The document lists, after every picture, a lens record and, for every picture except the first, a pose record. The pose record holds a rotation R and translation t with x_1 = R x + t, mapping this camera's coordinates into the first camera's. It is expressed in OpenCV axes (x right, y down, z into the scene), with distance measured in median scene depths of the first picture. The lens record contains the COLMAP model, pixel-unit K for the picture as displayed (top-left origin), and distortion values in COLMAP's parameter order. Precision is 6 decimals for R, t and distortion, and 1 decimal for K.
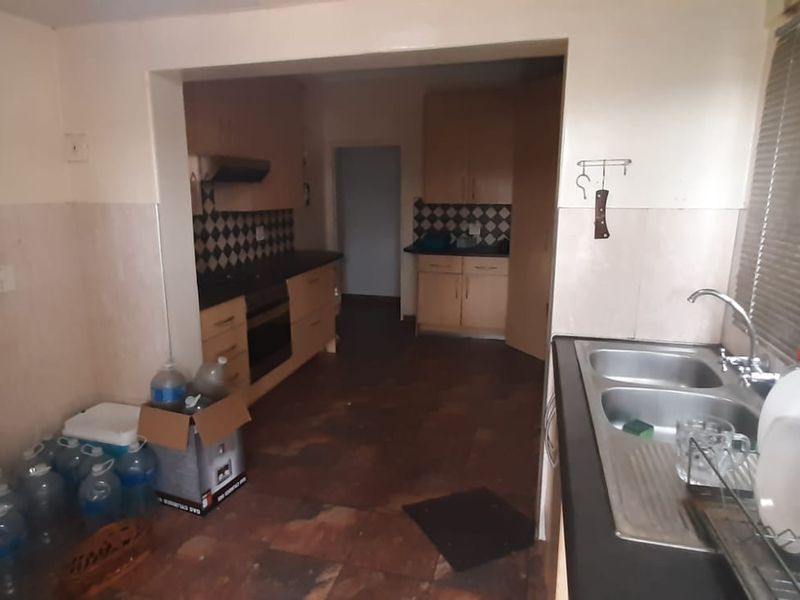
lens RADIAL K [[503.2, 0, 389.3], [0, 503.2, 284.5], [0, 0, 1]] dist [0.011395, -0.003300]
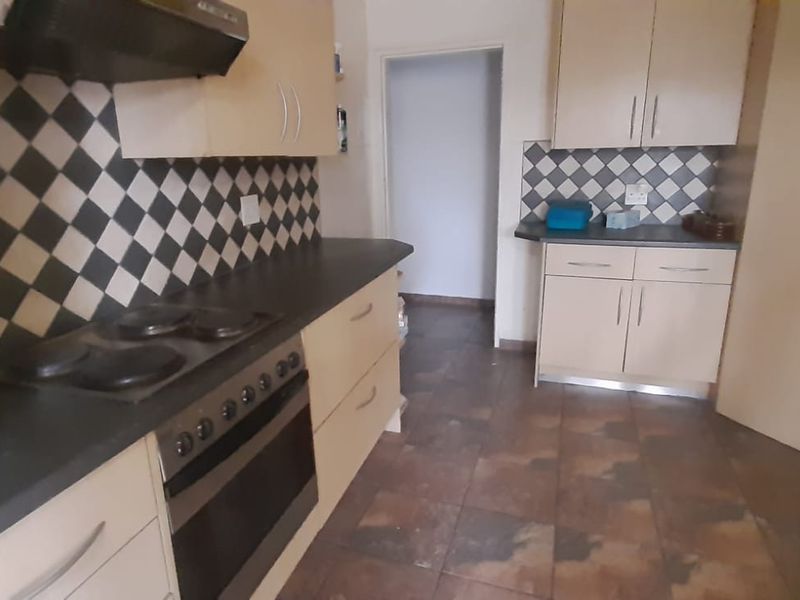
lens RADIAL K [[503.2, 0, 397.4], [0, 503.2, 293.0], [0, 0, 1]] dist [0.011395, -0.003300]
pose [[0.999208, -0.005870, -0.039345, -0.080247], [0.008963, 0.996840, 0.078924, -0.049312], [0.038757, -0.079214, 0.996104, 0.436077]]
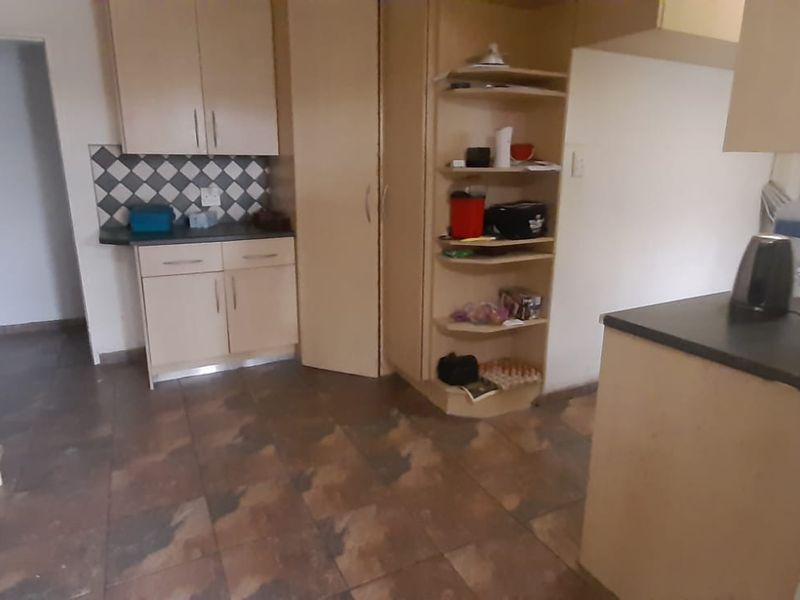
lens RADIAL K [[503.2, 0, 381.2], [0, 503.2, 295.3], [0, 0, 1]] dist [0.011395, -0.003300]
pose [[0.734842, -0.171272, 0.656257, -0.116166], [0.119010, 0.985139, 0.123844, -0.042722], [-0.667716, -0.012904, 0.744305, 0.397737]]
